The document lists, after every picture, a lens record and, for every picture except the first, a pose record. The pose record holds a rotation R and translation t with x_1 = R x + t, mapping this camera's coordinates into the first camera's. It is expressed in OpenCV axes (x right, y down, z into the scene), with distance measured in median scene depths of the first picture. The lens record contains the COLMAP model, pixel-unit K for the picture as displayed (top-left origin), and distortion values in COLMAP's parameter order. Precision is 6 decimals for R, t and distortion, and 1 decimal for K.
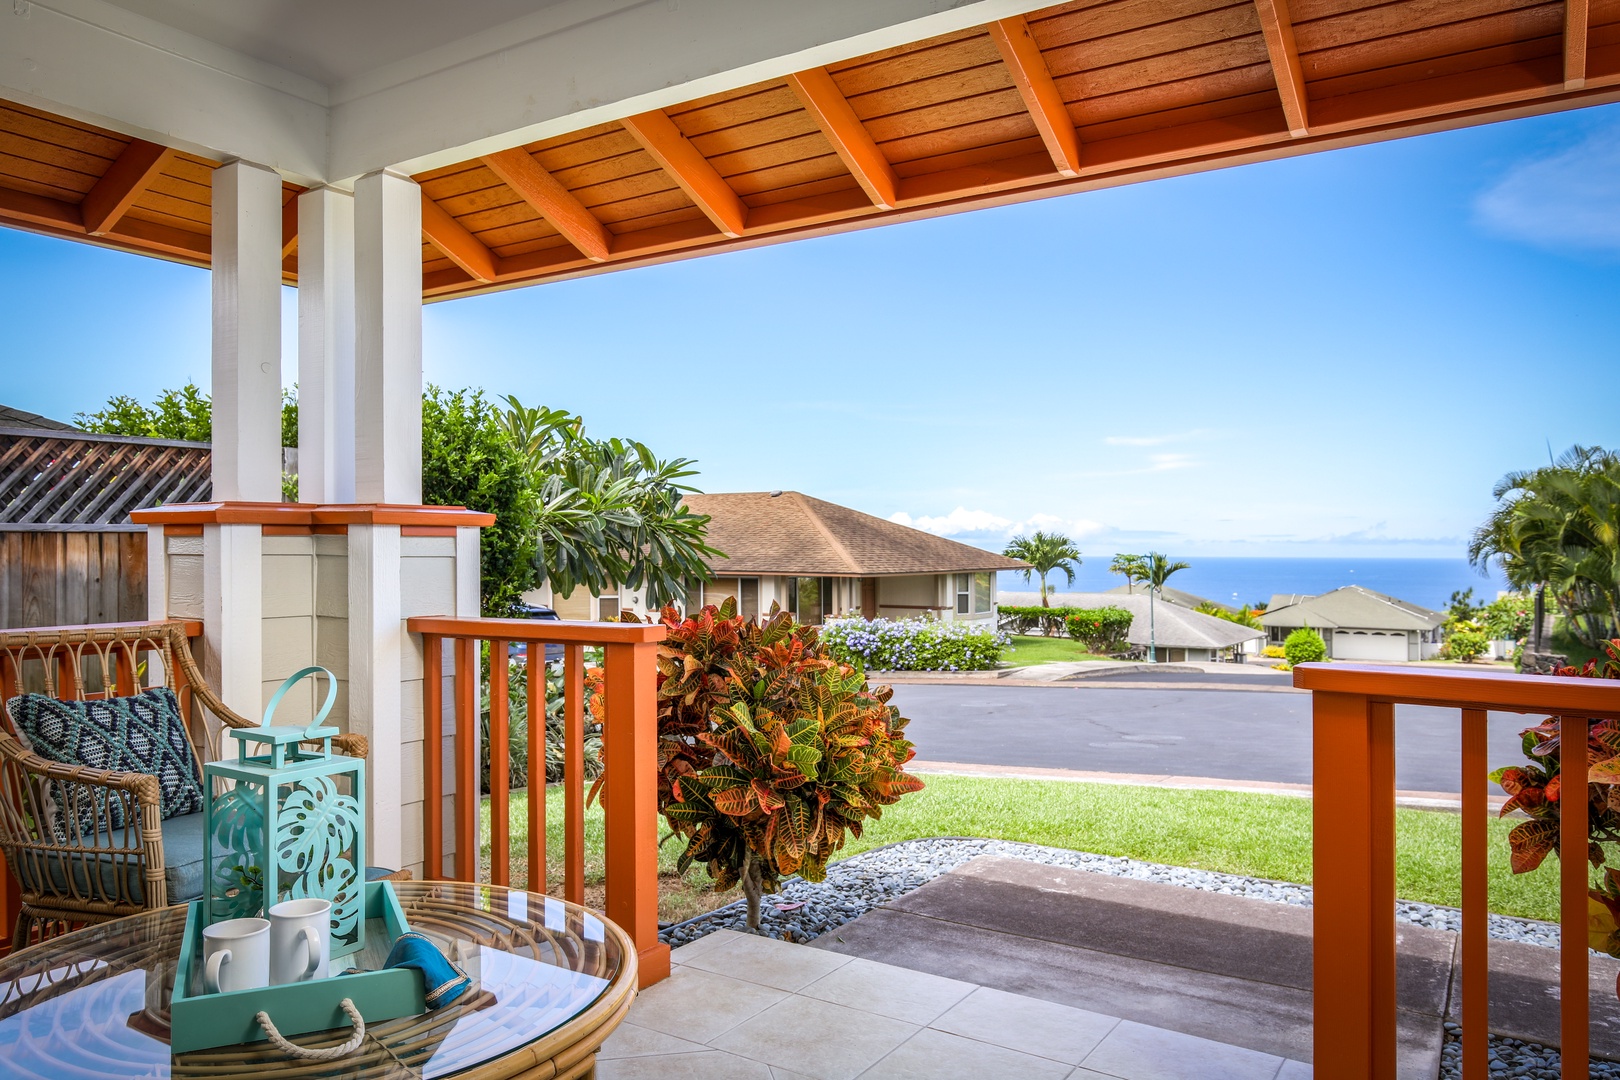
lens RADIAL K [[1163.2, 0, 811.1], [0, 1163.2, 556.9], [0, 0, 1]] dist [0.003078, 0.001732]
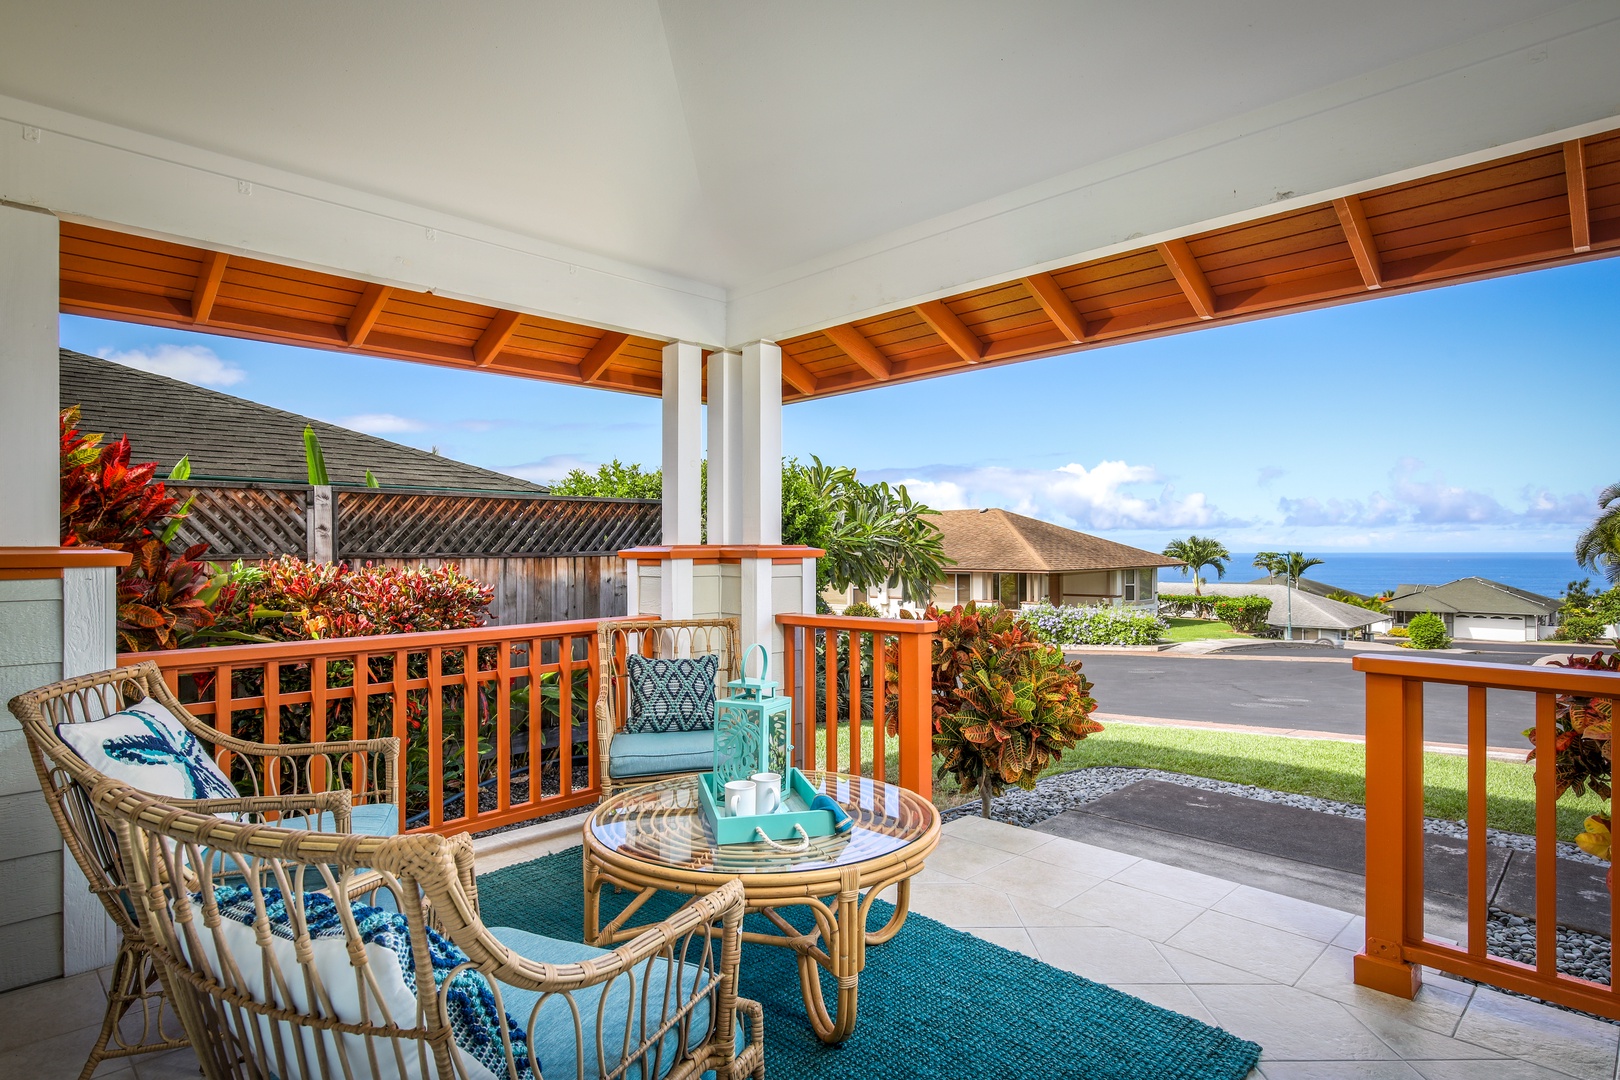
lens RADIAL K [[872.2, 0, 833.4], [0, 872.2, 568.9], [0, 0, 1]] dist [-0.002783, 0.000481]
pose [[0.980527, -0.002317, -0.196371, -0.022985], [0.005244, 0.999883, 0.014384, -0.025104], [0.196314, -0.015133, 0.980424, -0.160273]]
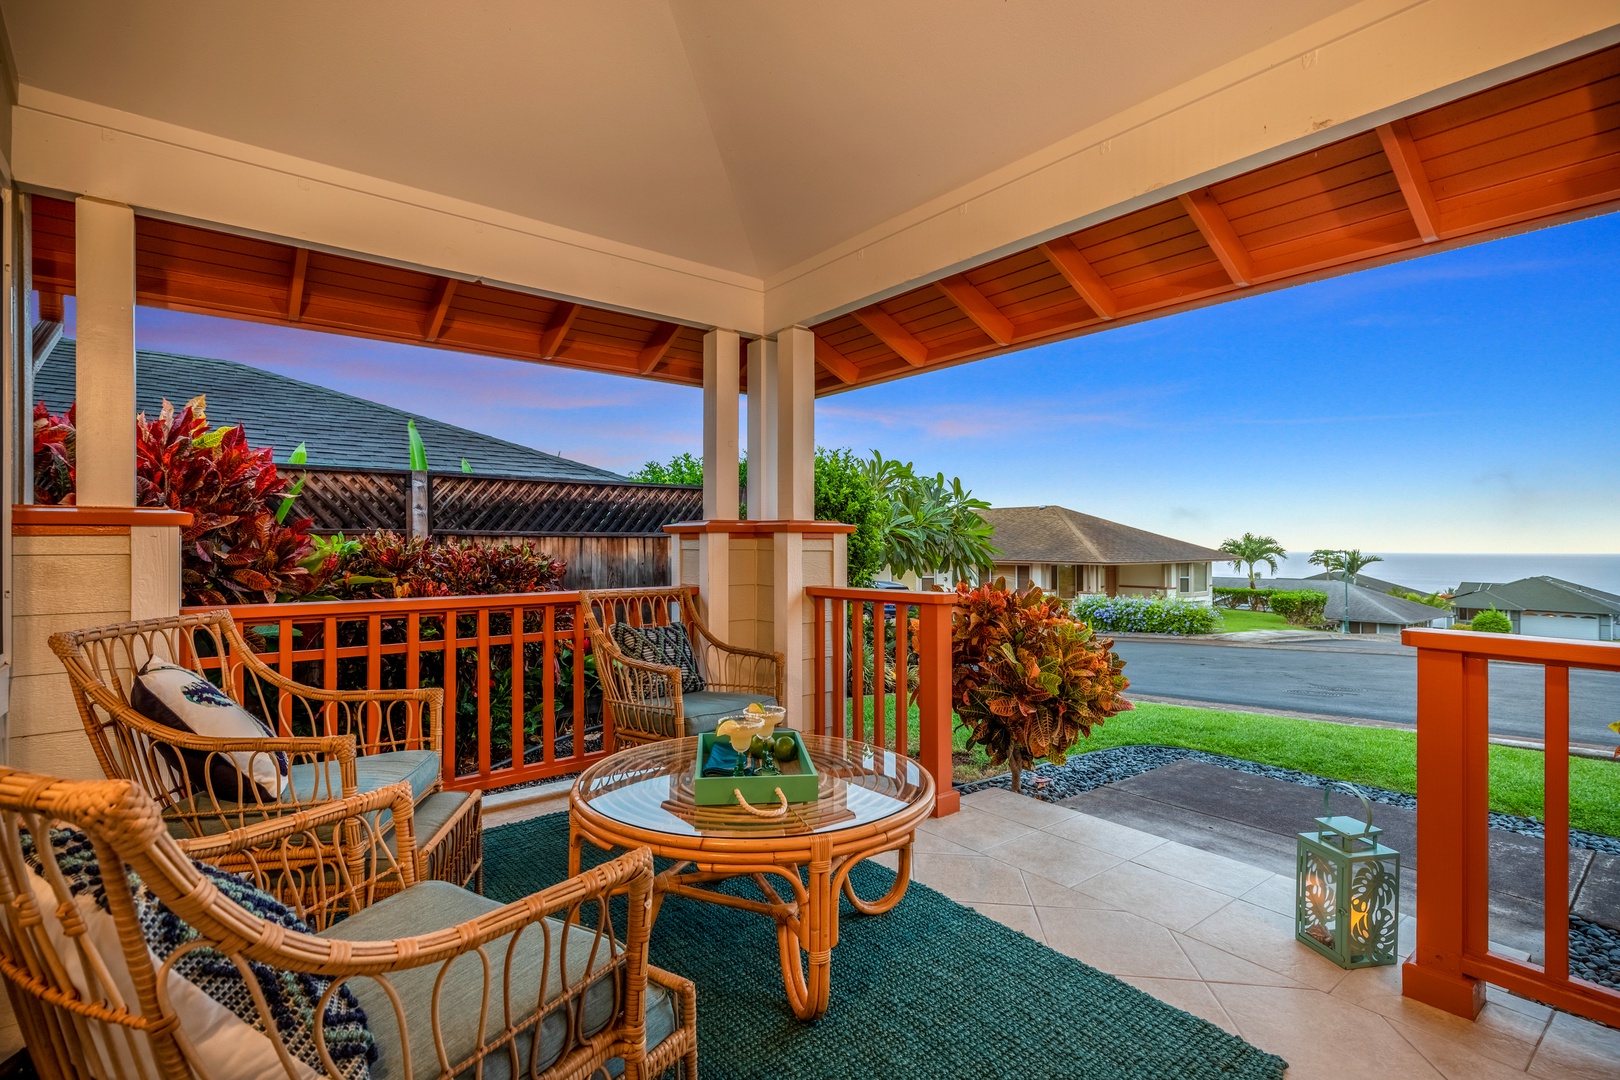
lens RADIAL K [[771.2, 0, 814.3], [0, 771.2, 553.8], [0, 0, 1]] dist [0.001461, 0.000294]
pose [[0.949362, 0.003018, -0.314170, 0.018119], [-0.001826, 0.999990, 0.004089, -0.000522], [0.314180, -0.003308, 0.949358, -0.063246]]
